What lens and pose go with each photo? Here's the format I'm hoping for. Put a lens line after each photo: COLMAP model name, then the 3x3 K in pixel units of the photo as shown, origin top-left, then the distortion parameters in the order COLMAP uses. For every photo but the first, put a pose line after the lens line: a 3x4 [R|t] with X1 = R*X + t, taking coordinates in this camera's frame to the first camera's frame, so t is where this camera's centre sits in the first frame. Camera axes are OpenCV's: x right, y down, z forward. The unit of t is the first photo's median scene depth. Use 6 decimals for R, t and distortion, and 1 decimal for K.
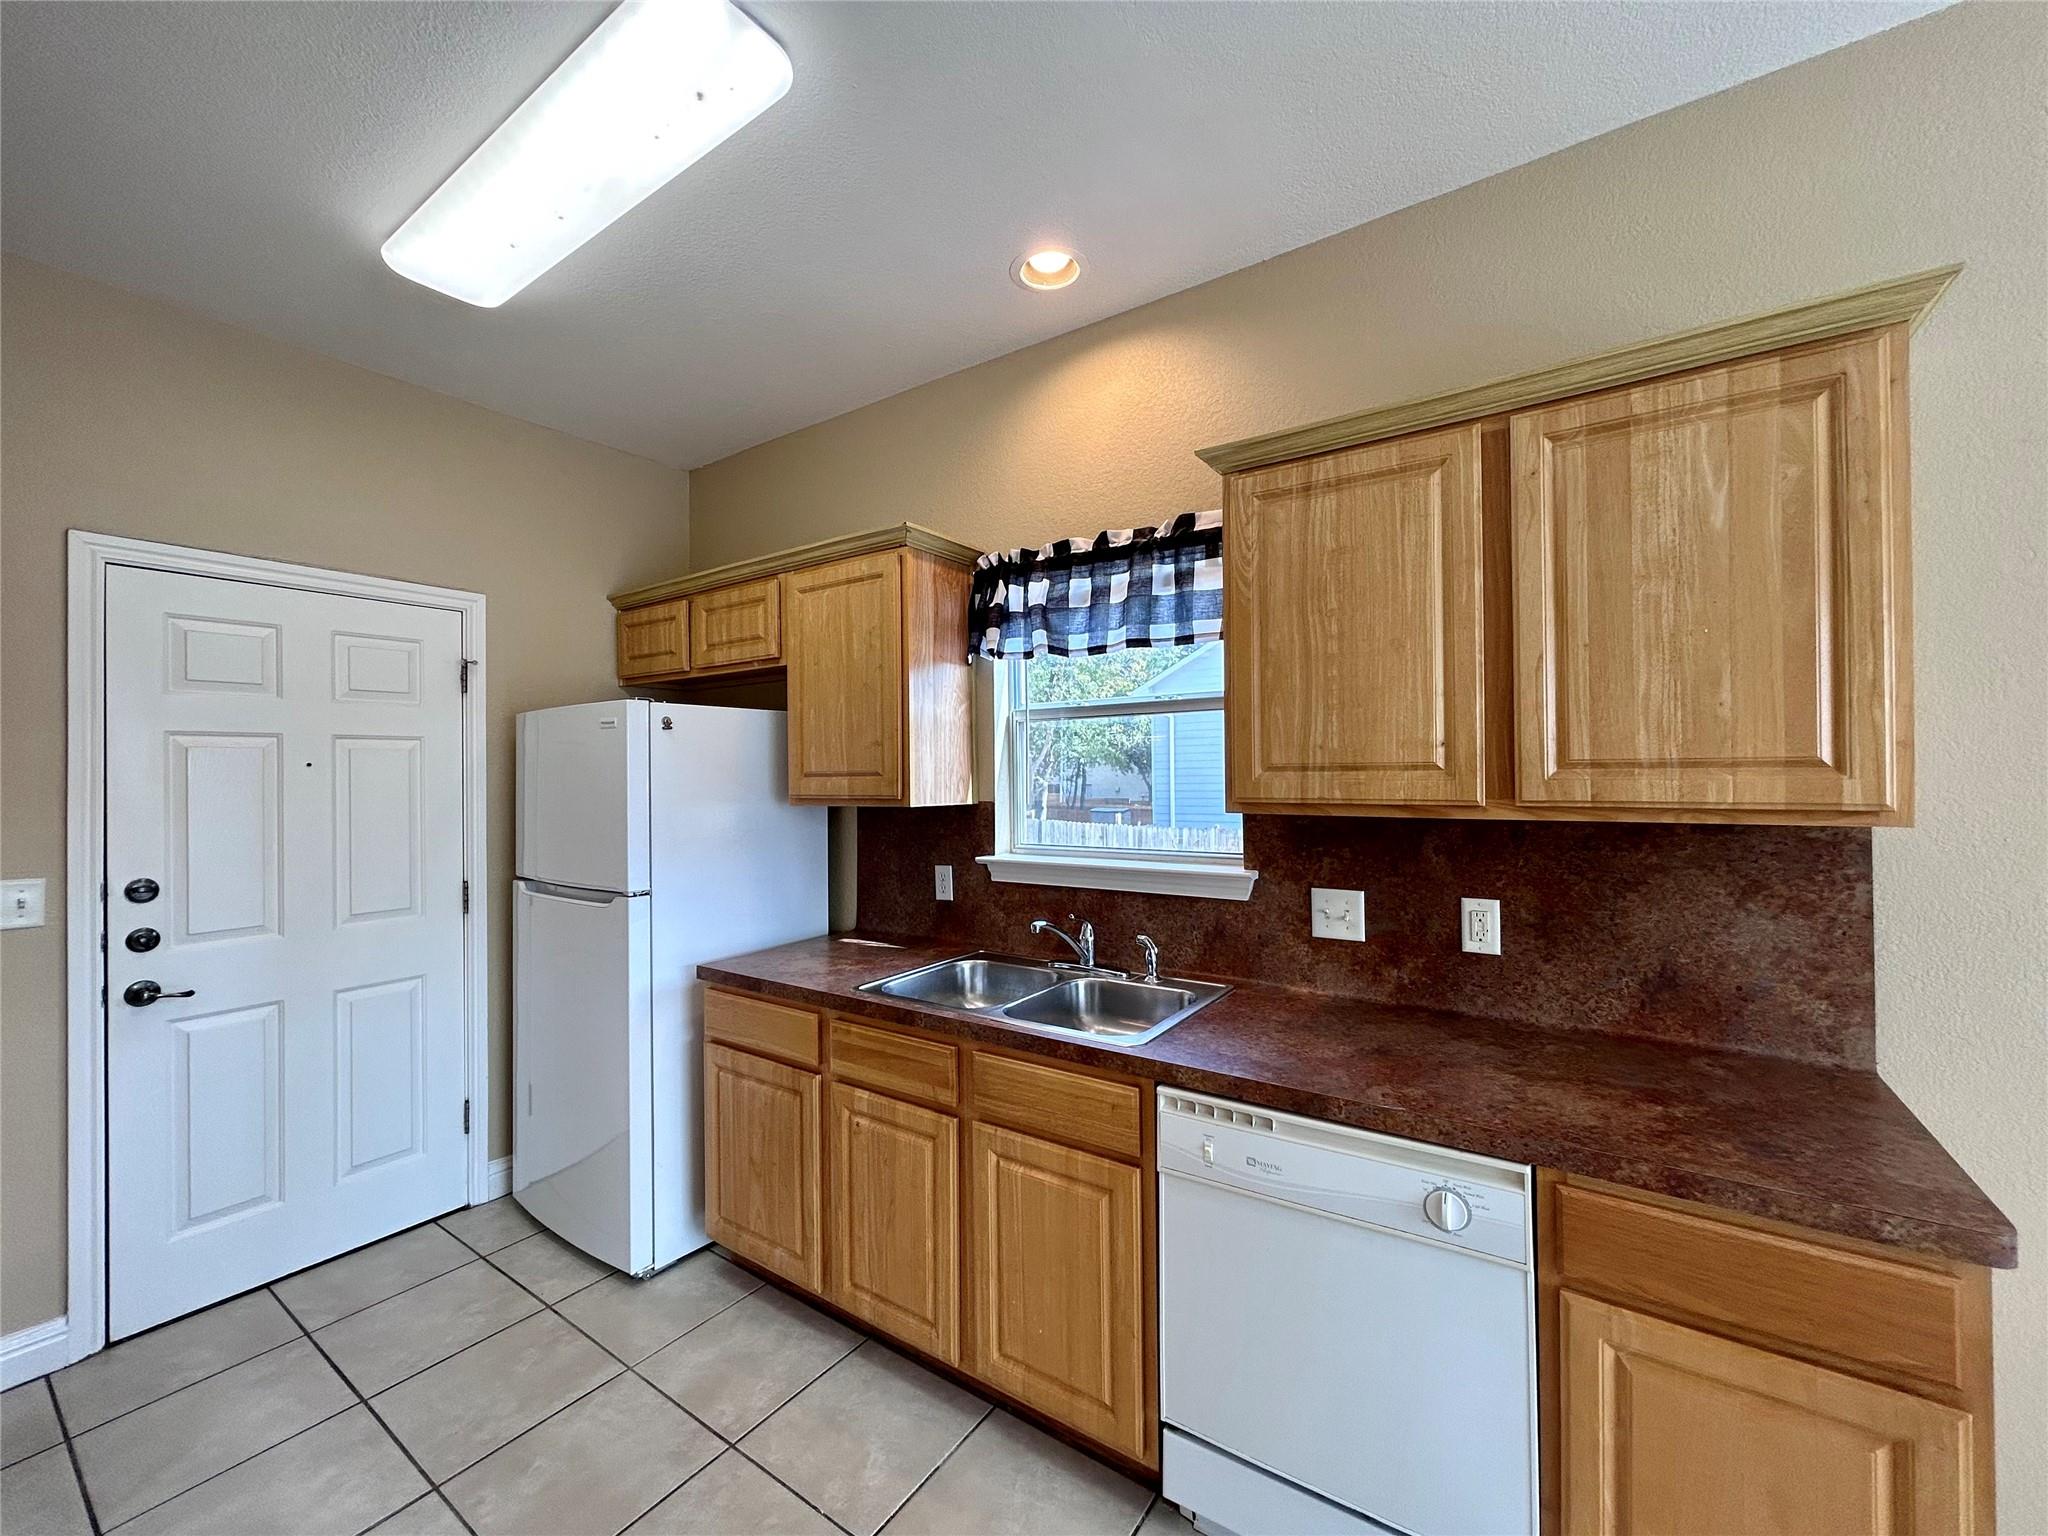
lens RADIAL K [[823.1, 0, 1026.2], [0, 823.1, 768.6], [0, 0, 1]] dist [0.000551, 0.000543]
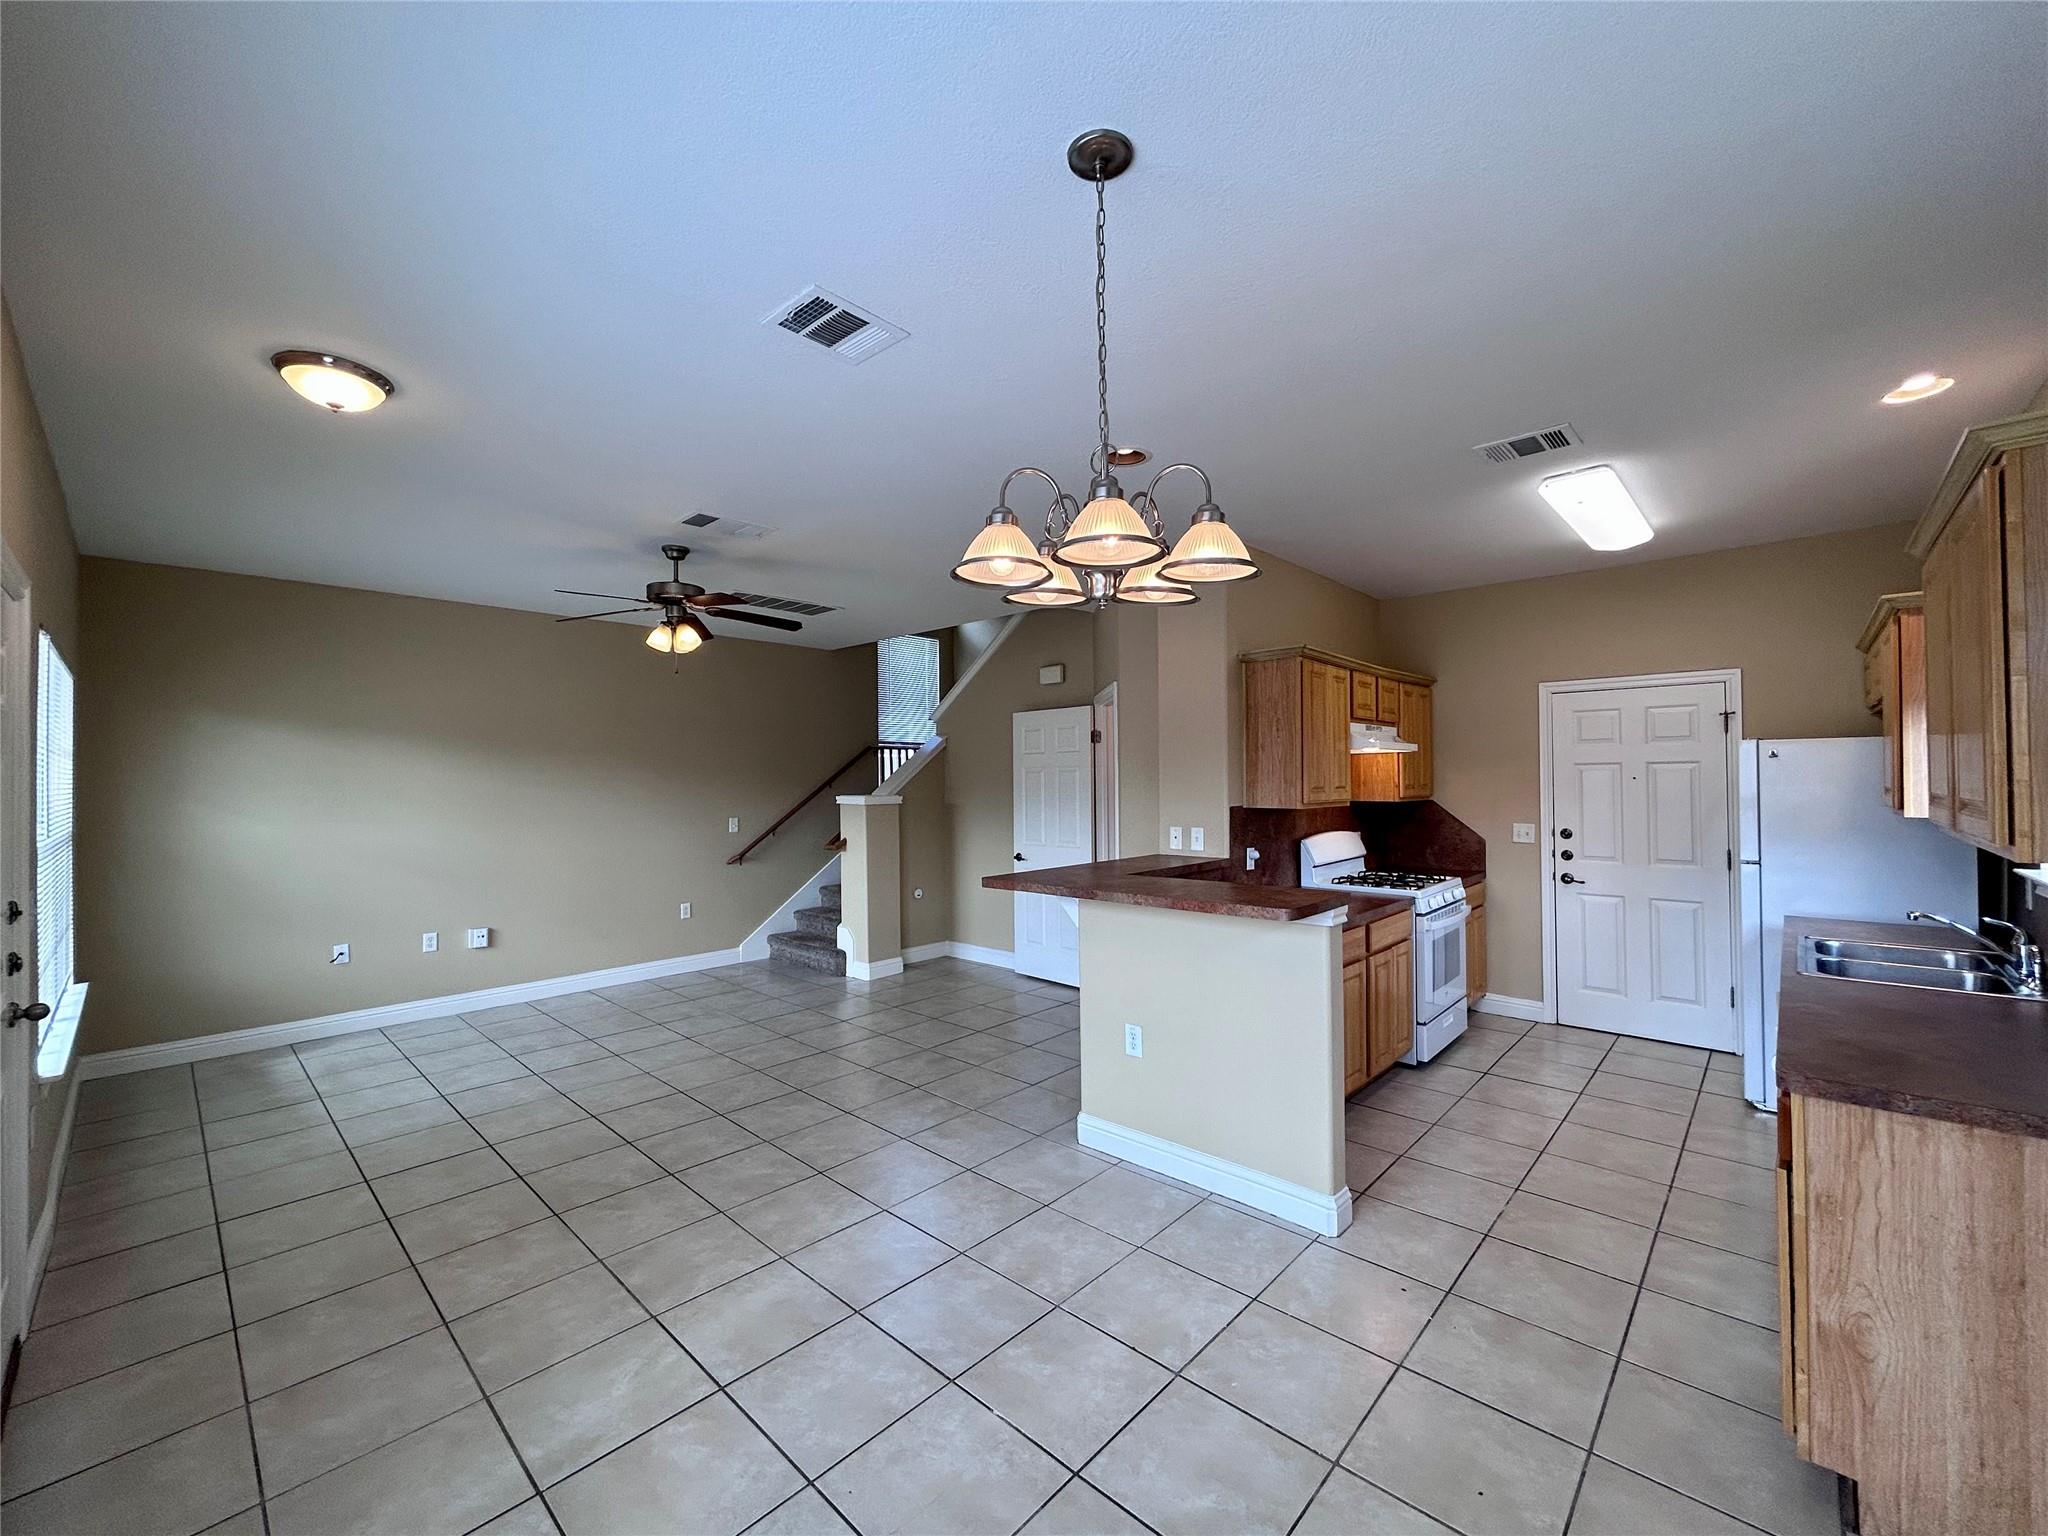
lens RADIAL K [[823.1, 0, 1027.0], [0, 823.1, 769.6], [0, 0, 1]] dist [0.000551, 0.000543]
pose [[-0.141111, 0.000217, -0.989994, 1.323092], [0.016149, 0.999867, -0.002083, -0.046890], [0.989862, -0.016282, -0.141096, -0.151275]]
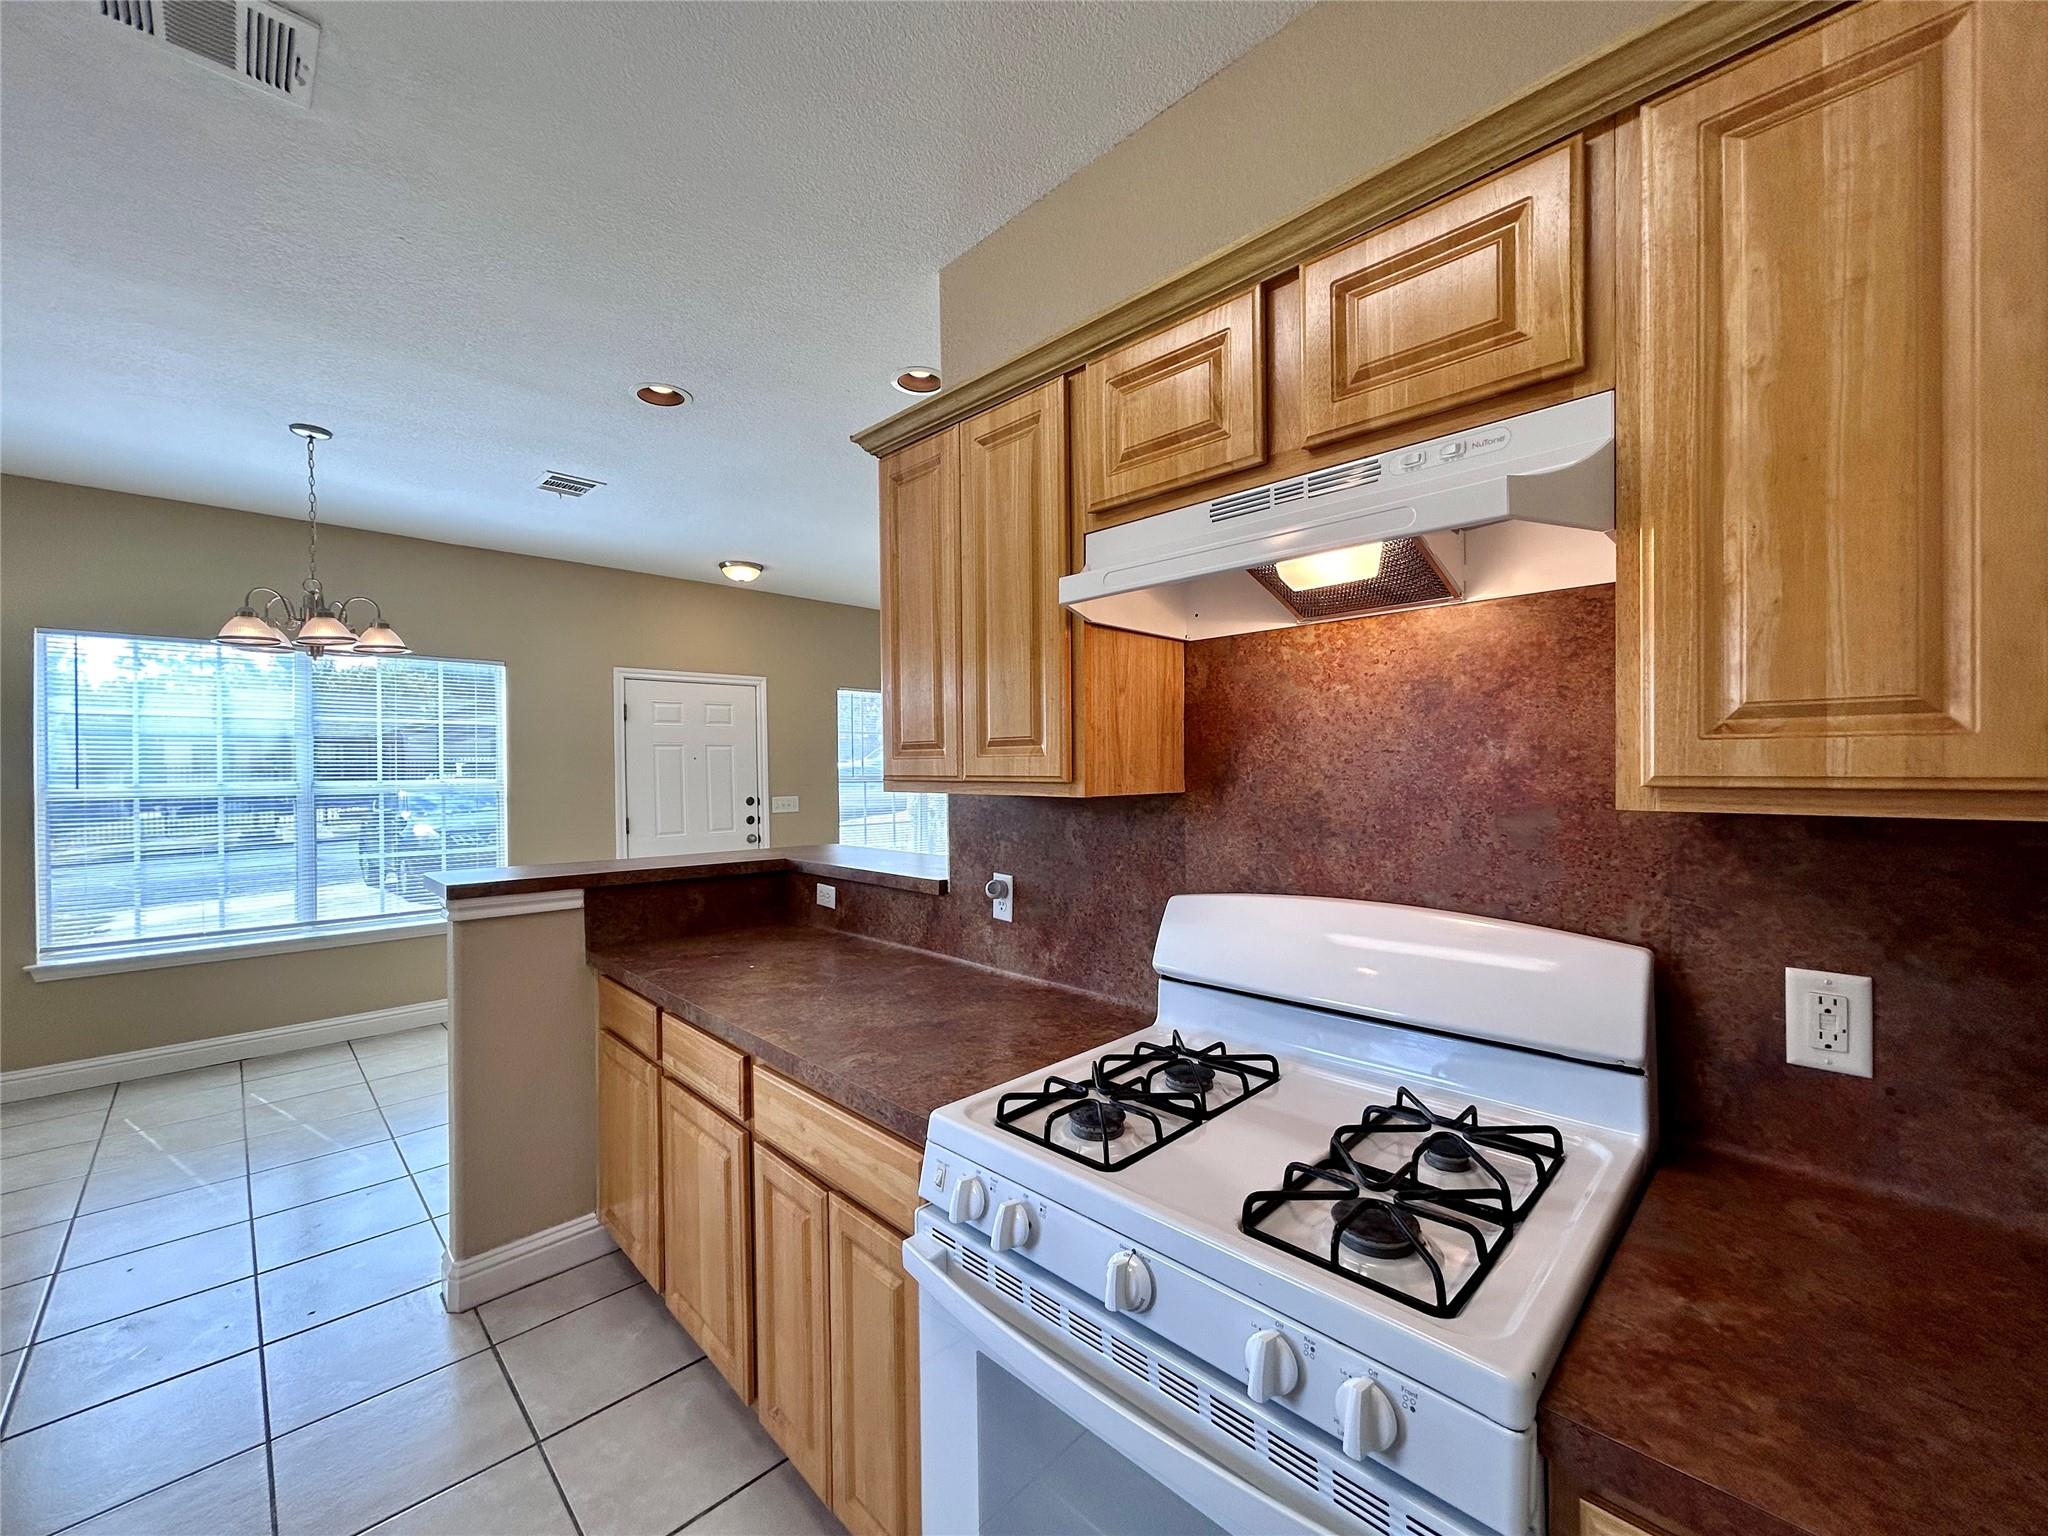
lens RADIAL K [[823.1, 0, 1021.6], [0, 823.1, 769.6], [0, 0, 1]] dist [0.000551, 0.000543]
pose [[-0.981218, 0.018899, 0.191974, -0.781603], [0.017996, 0.999817, -0.006446, 0.028670], [-0.192060, -0.002870, -0.981379, 0.943406]]
